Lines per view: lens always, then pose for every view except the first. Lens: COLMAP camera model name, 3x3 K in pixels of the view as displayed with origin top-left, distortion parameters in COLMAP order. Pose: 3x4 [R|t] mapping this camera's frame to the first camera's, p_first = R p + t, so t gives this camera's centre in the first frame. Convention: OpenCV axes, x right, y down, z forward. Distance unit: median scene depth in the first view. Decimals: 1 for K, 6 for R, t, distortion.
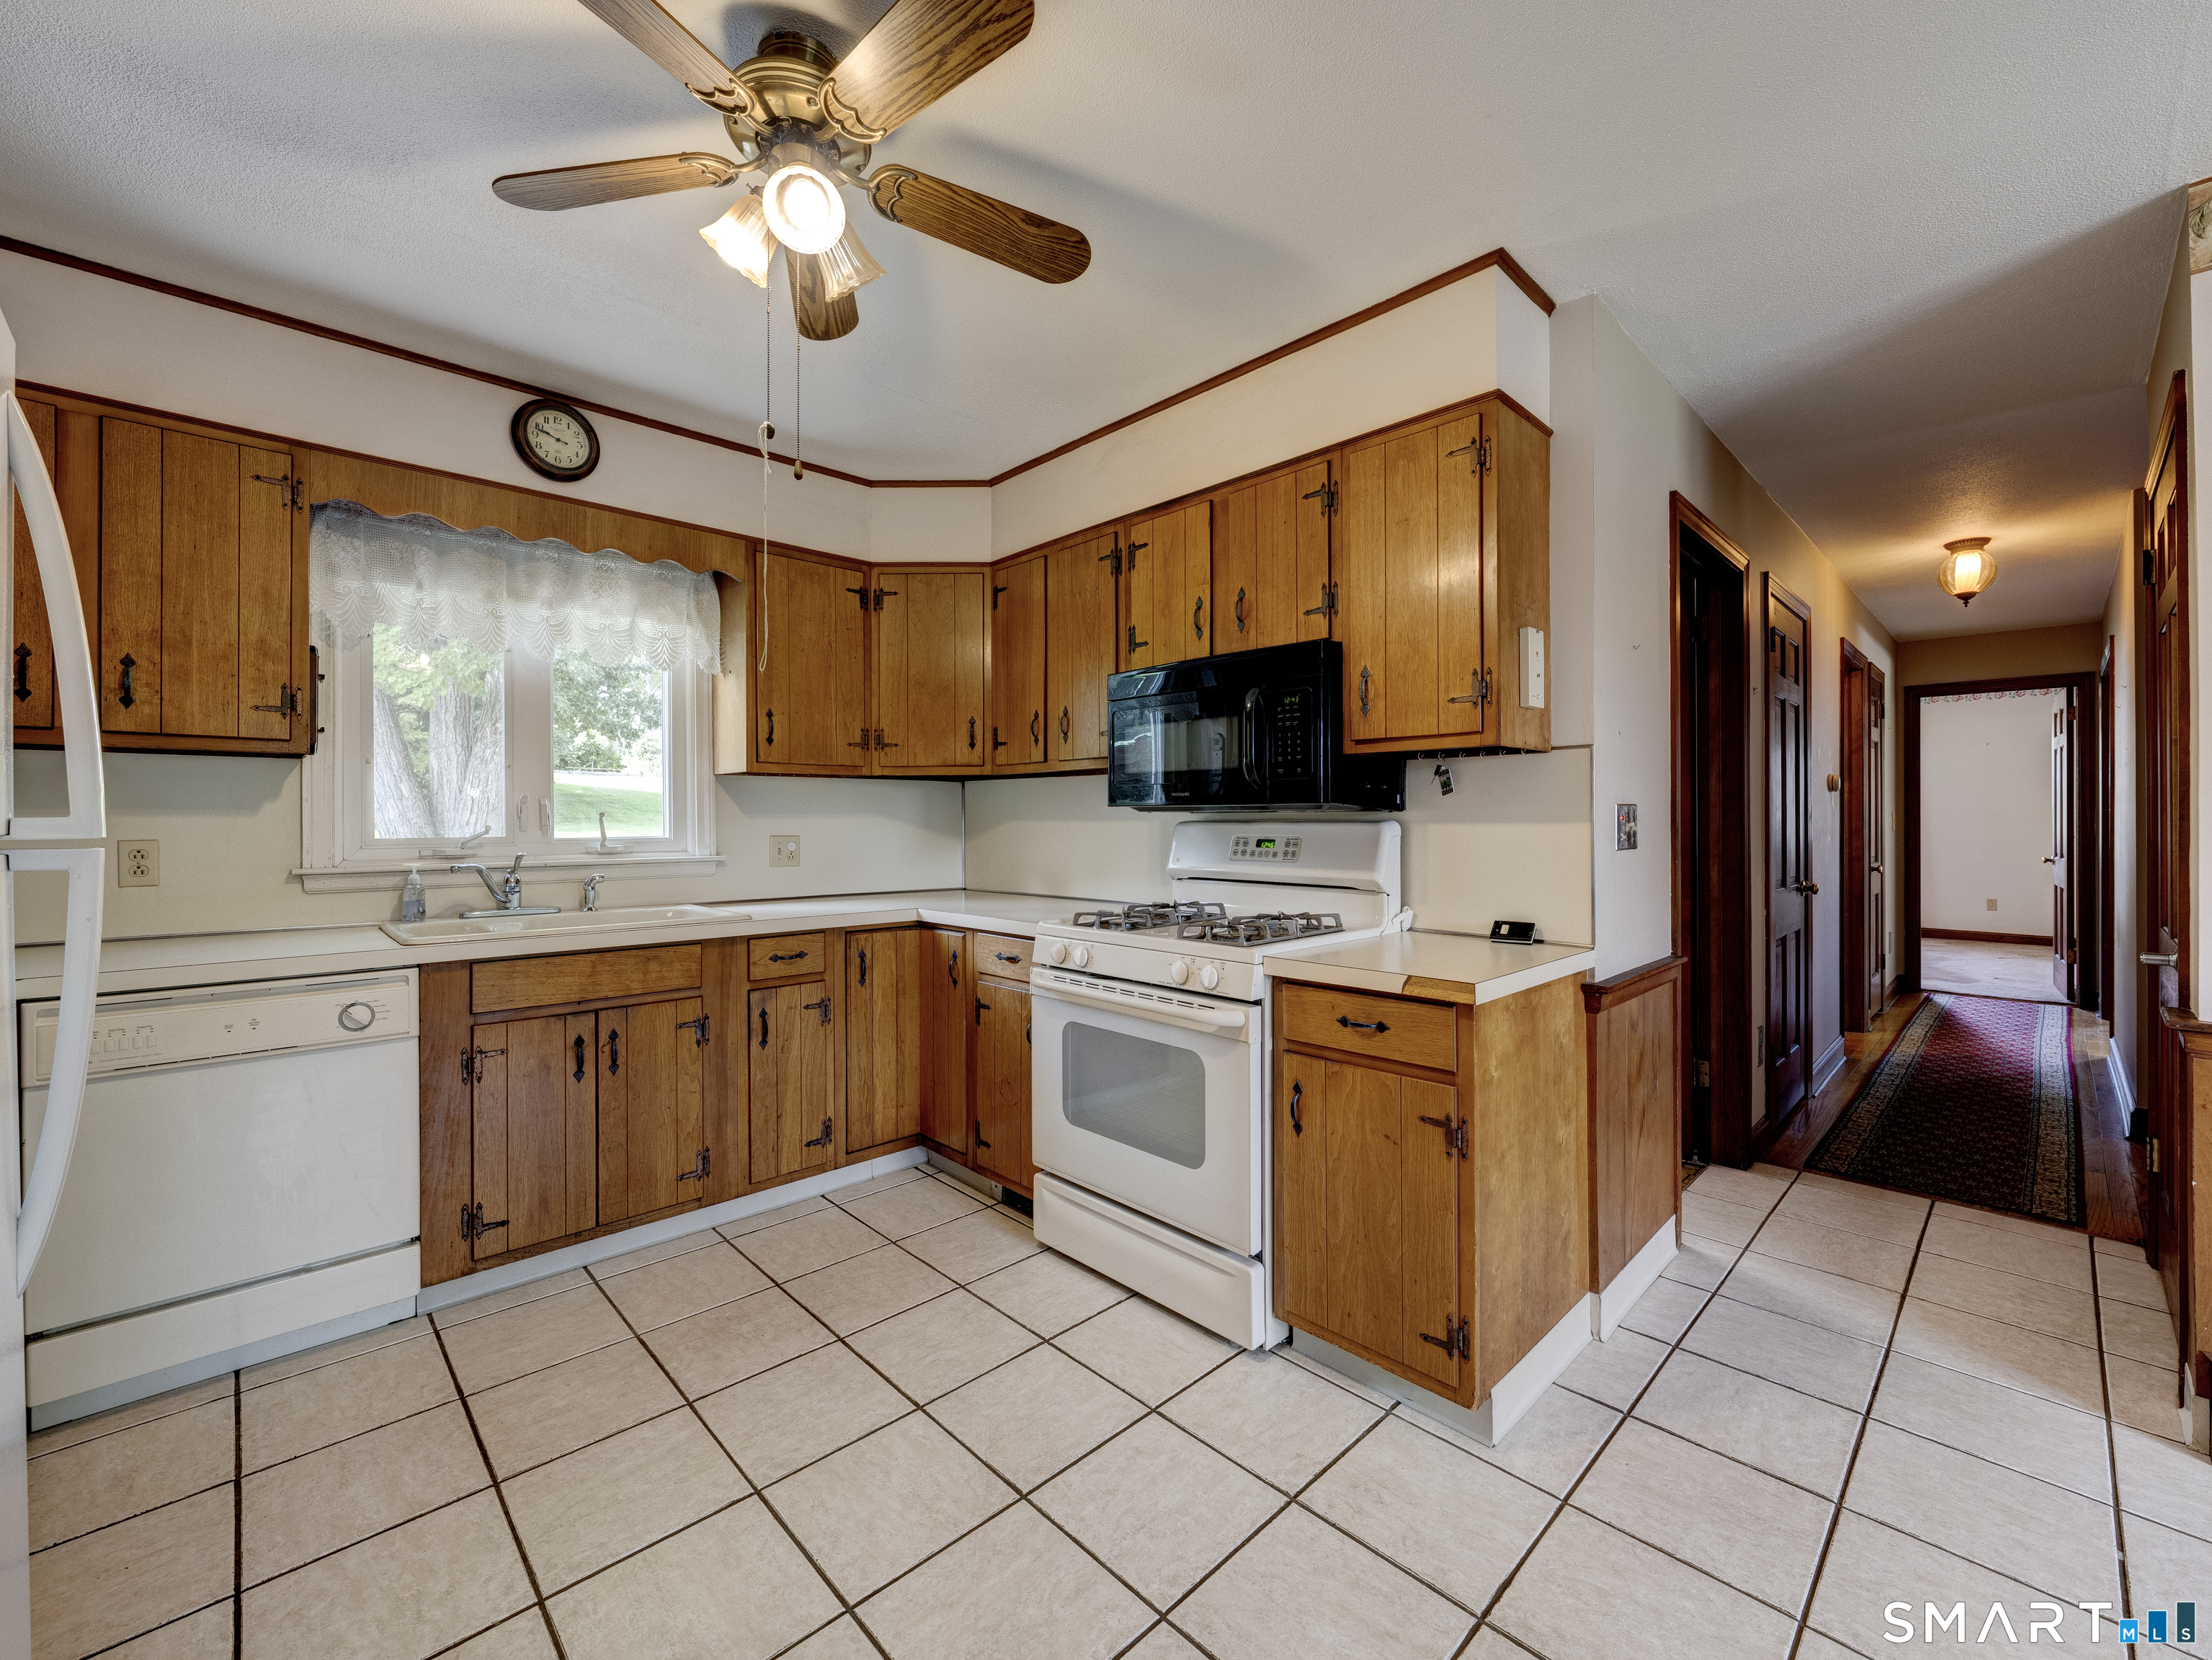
lens RADIAL K [[909.5, 0, 1109.2], [0, 909.5, 819.9], [0, 0, 1]] dist [-0.002146, -0.000387]
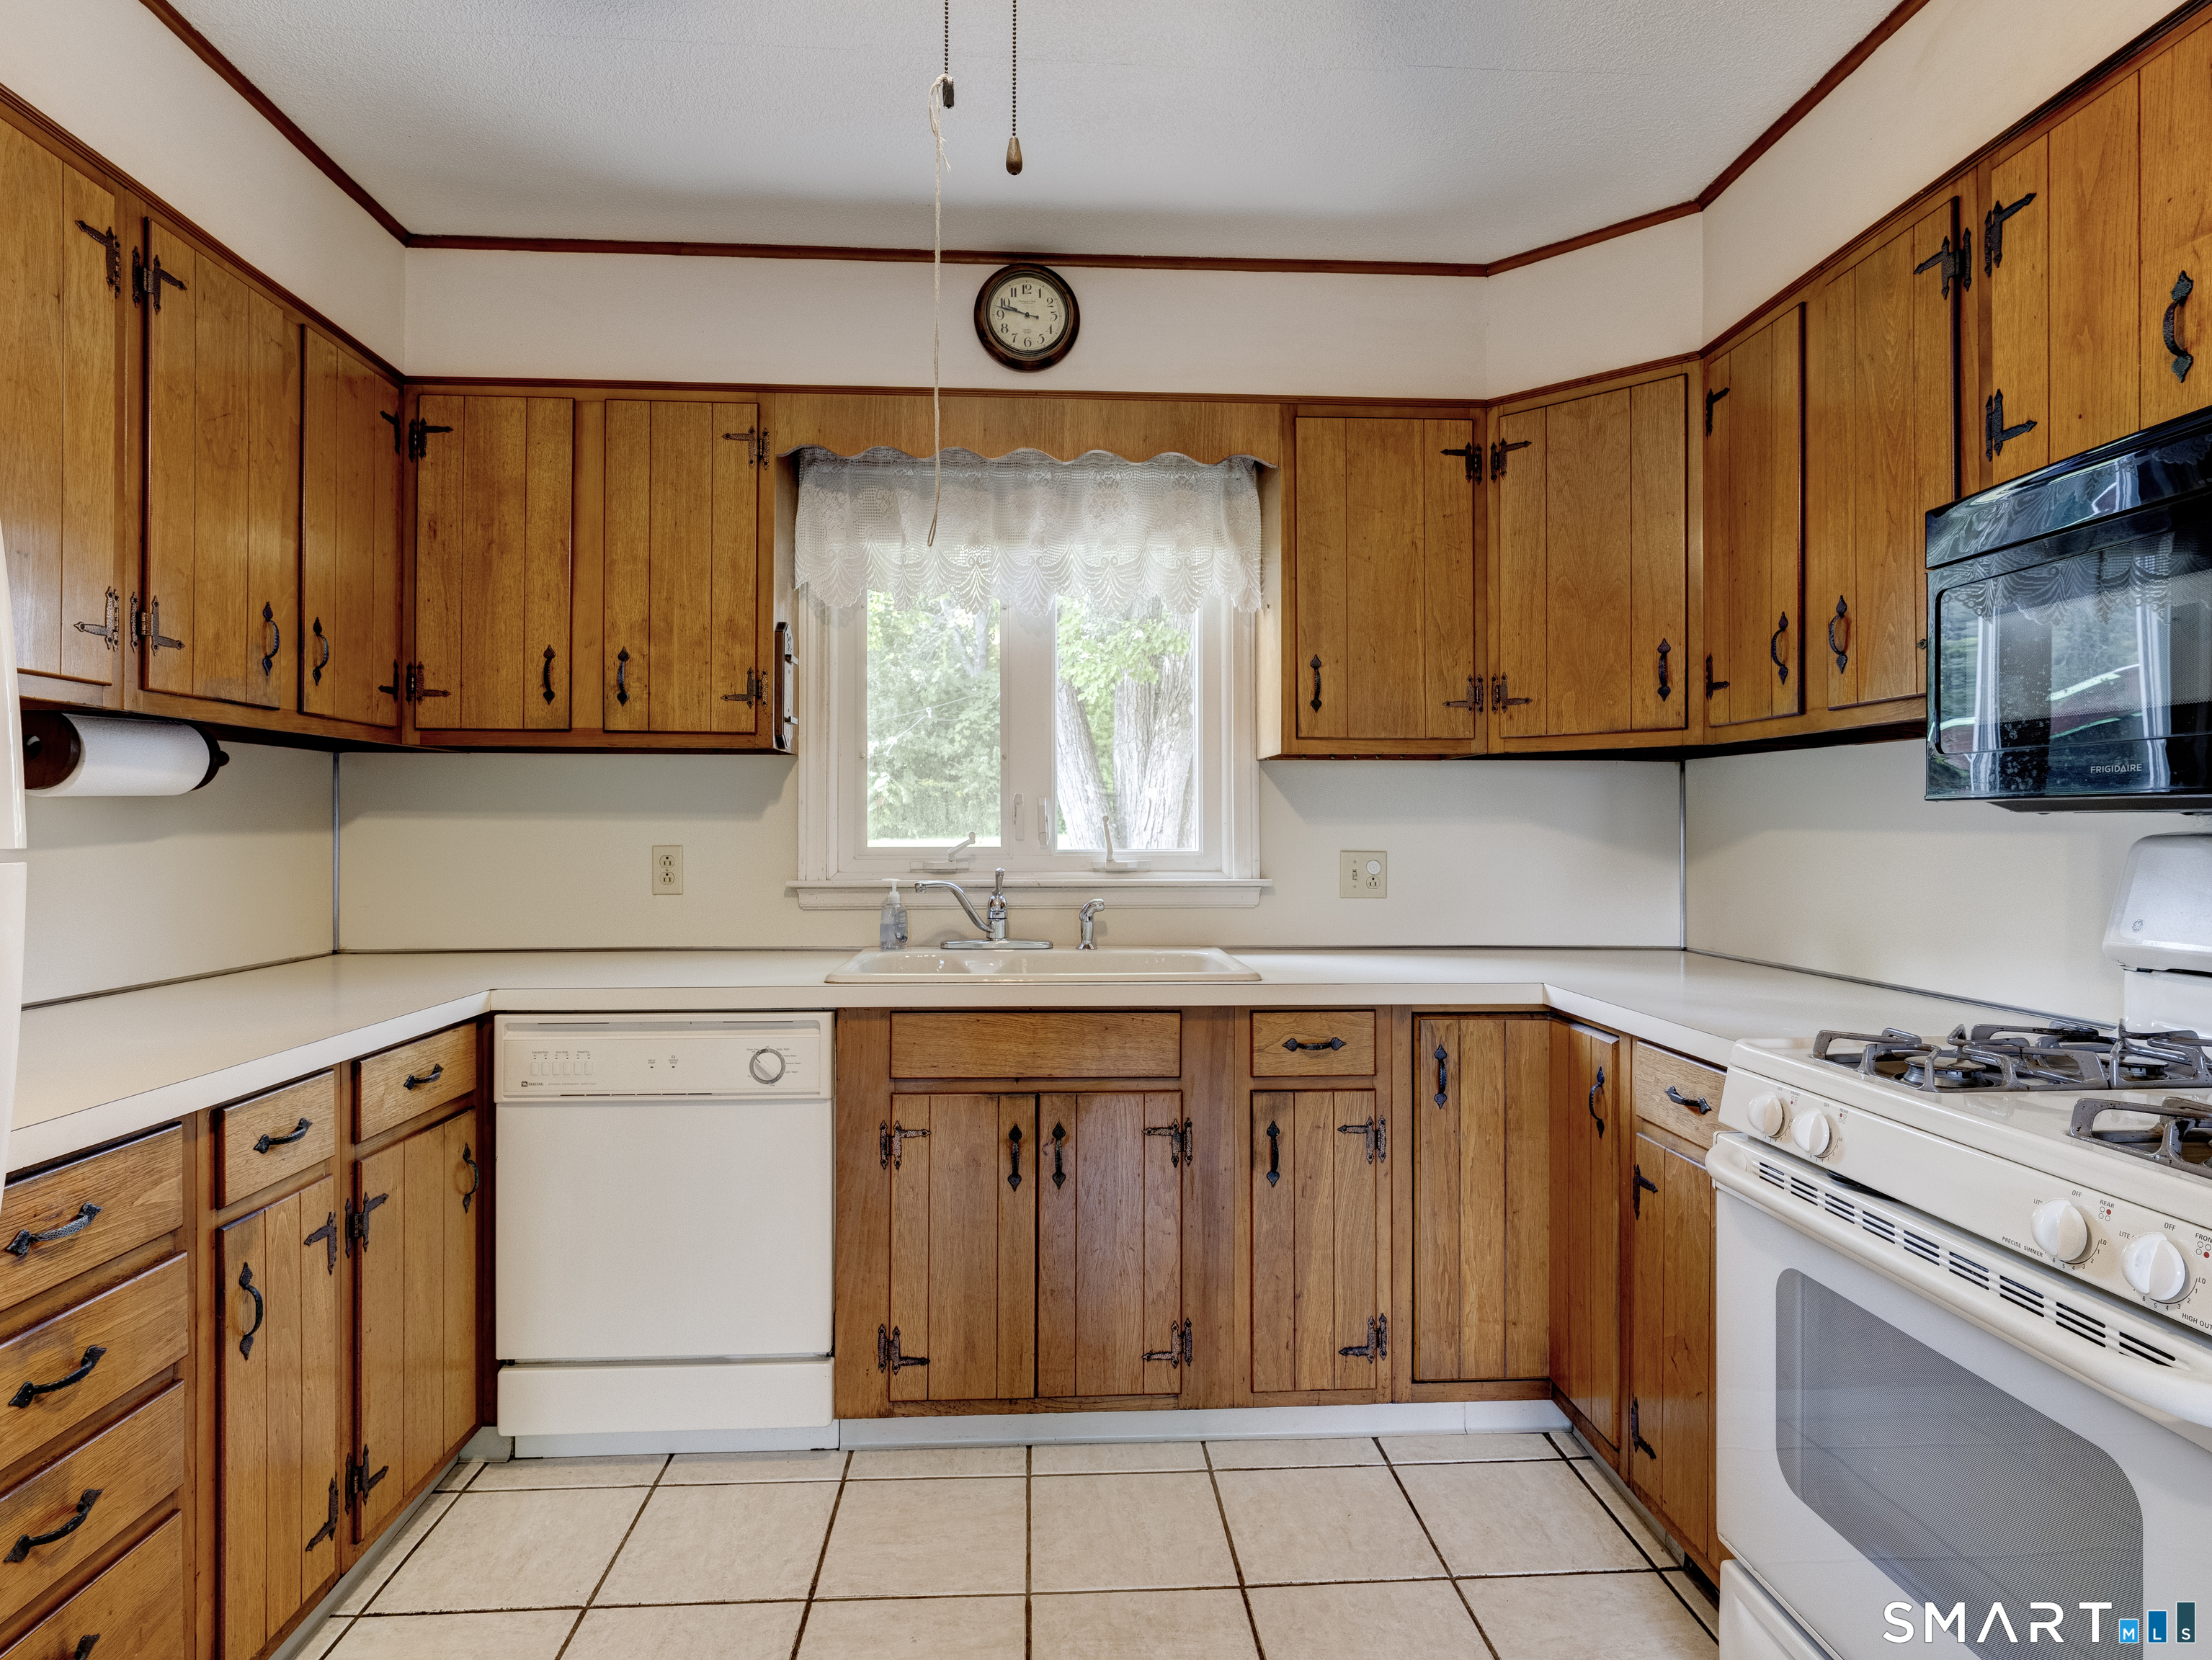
lens RADIAL K [[1206.9, 0, 1100.4], [0, 1206.9, 821.4], [0, 0, 1]] dist [0.000380, -0.000992]
pose [[0.760377, 0.001302, -0.649481, 0.076243], [-0.003400, 0.999992, -0.001976, -0.001731], [0.649474, 0.003710, 0.760375, 0.269363]]
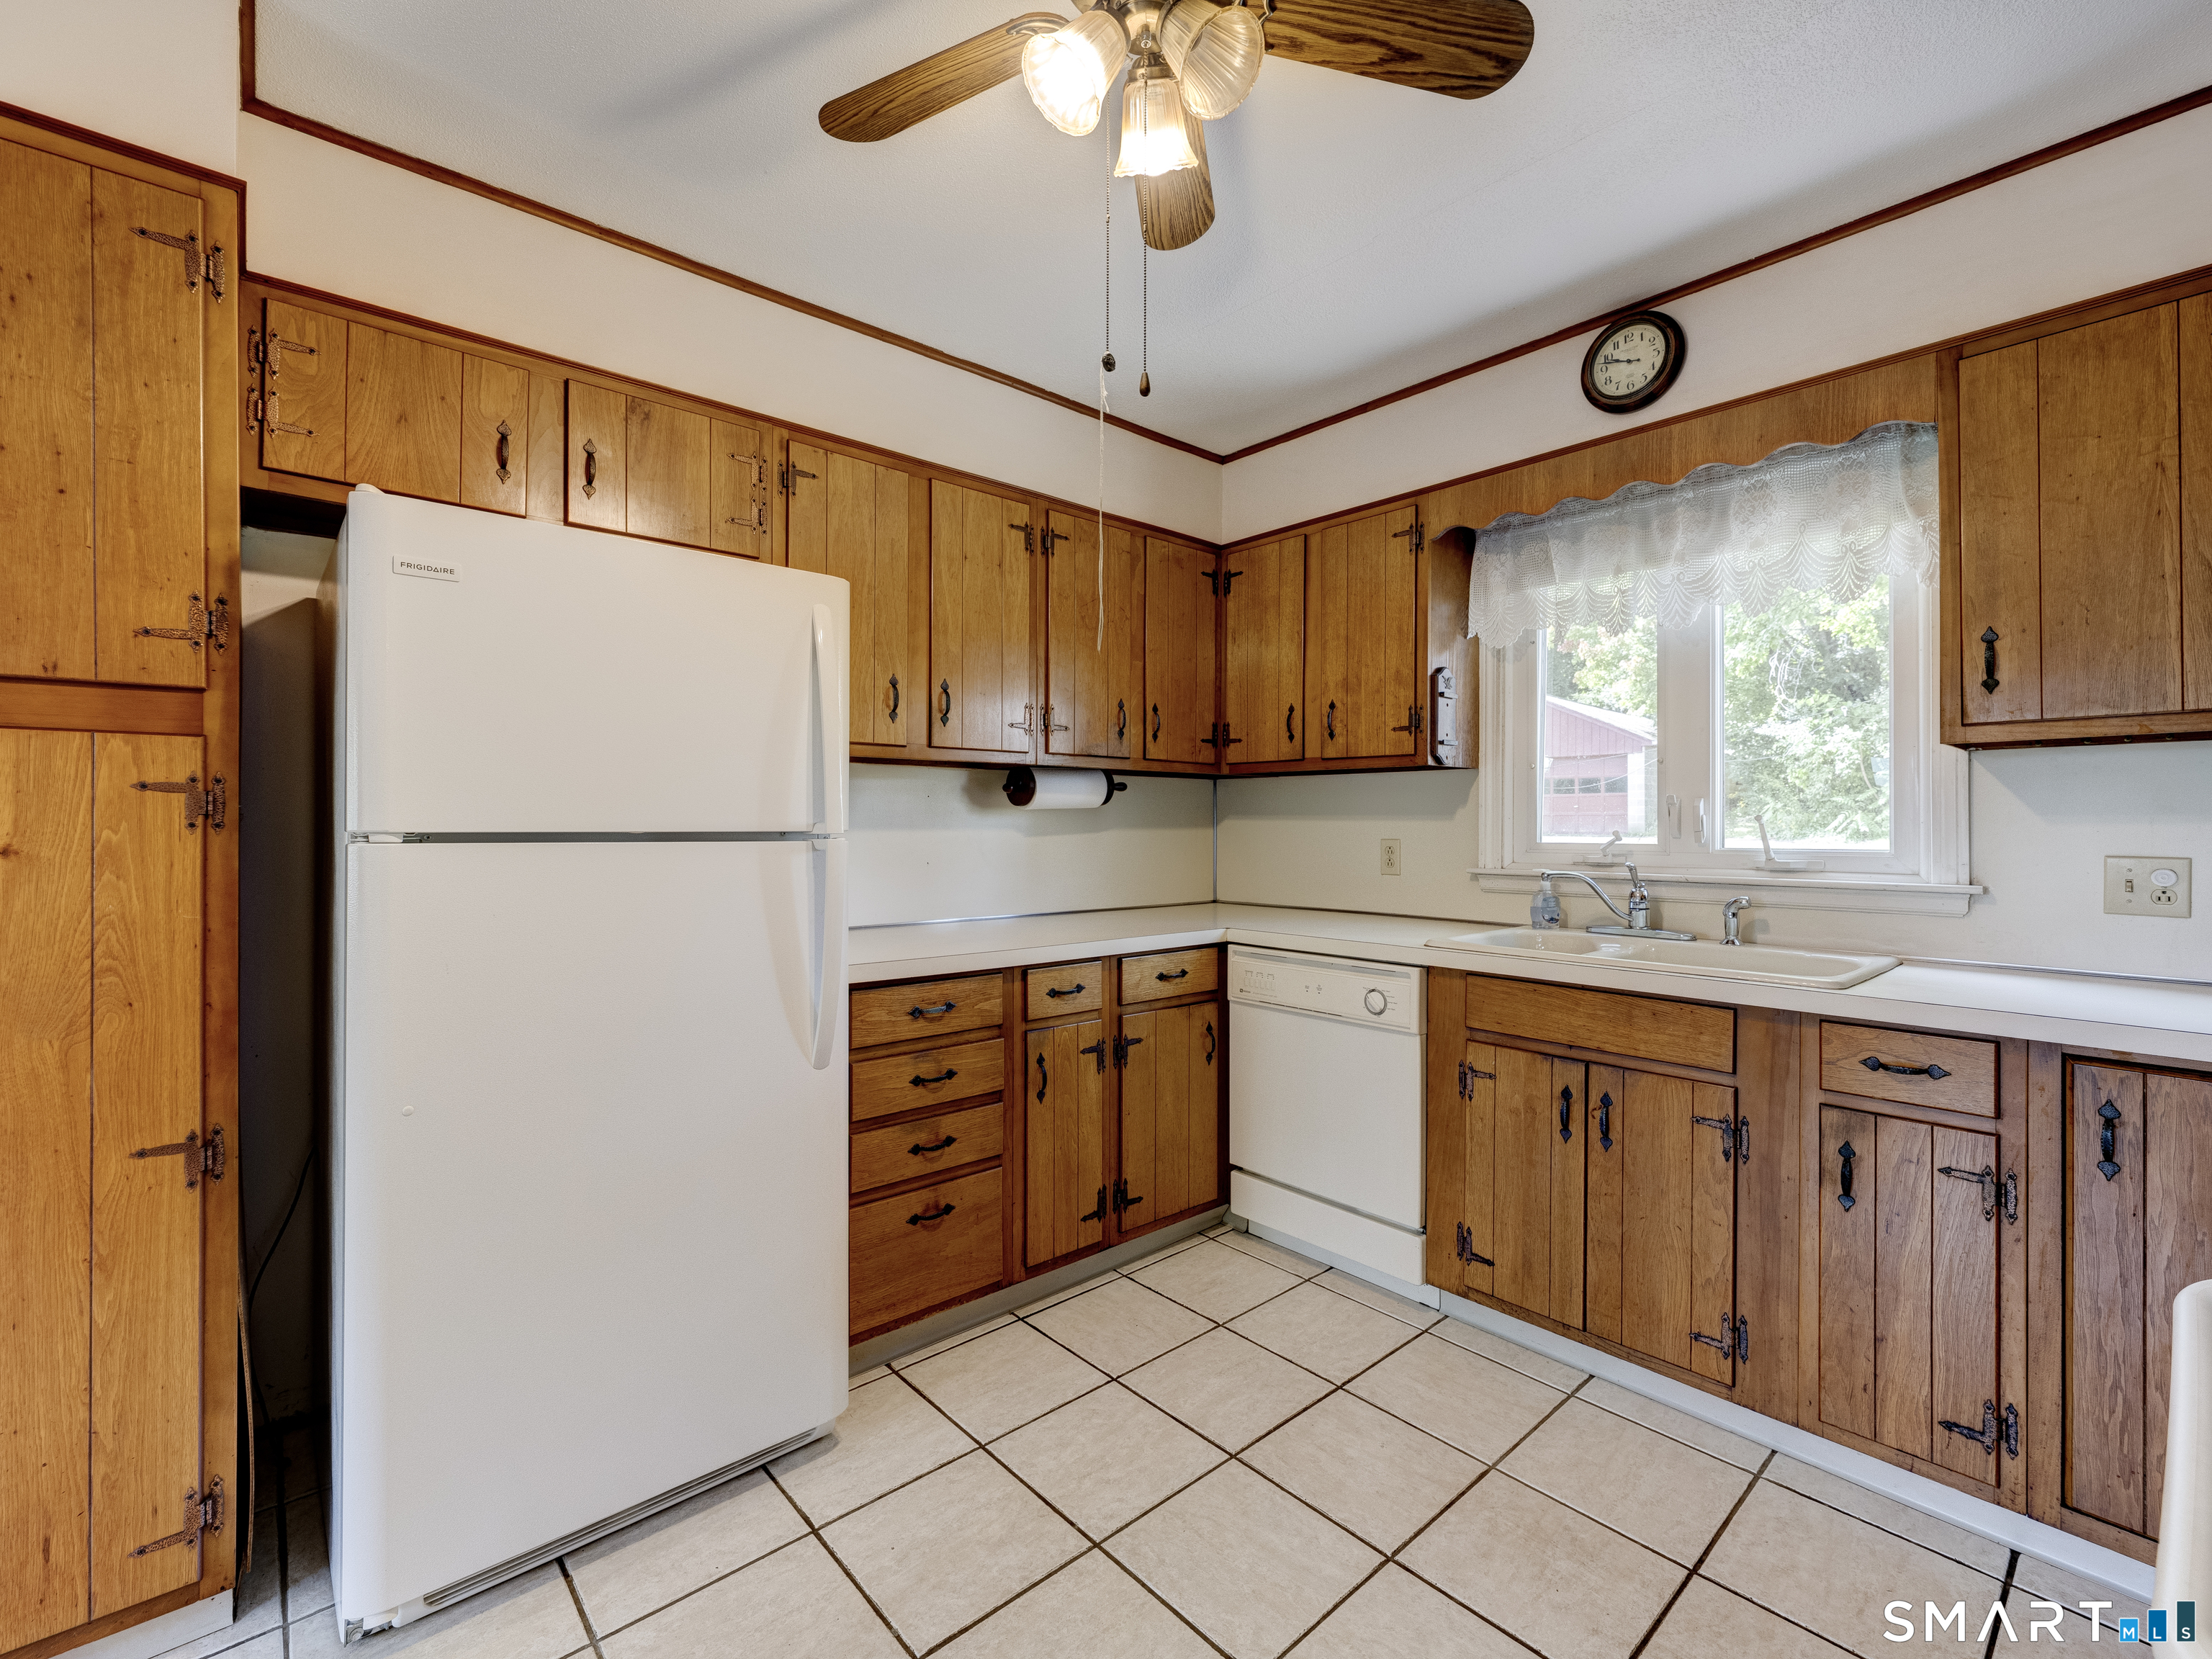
lens RADIAL K [[970.2, 0, 1116.8], [0, 970.2, 821.4], [0, 0, 1]] dist [-0.002537, -0.000238]
pose [[-0.035506, 0.000140, -0.999369, 0.265498], [-0.002039, 0.999998, 0.000213, -0.002075], [0.999367, 0.002045, -0.035506, 0.531715]]
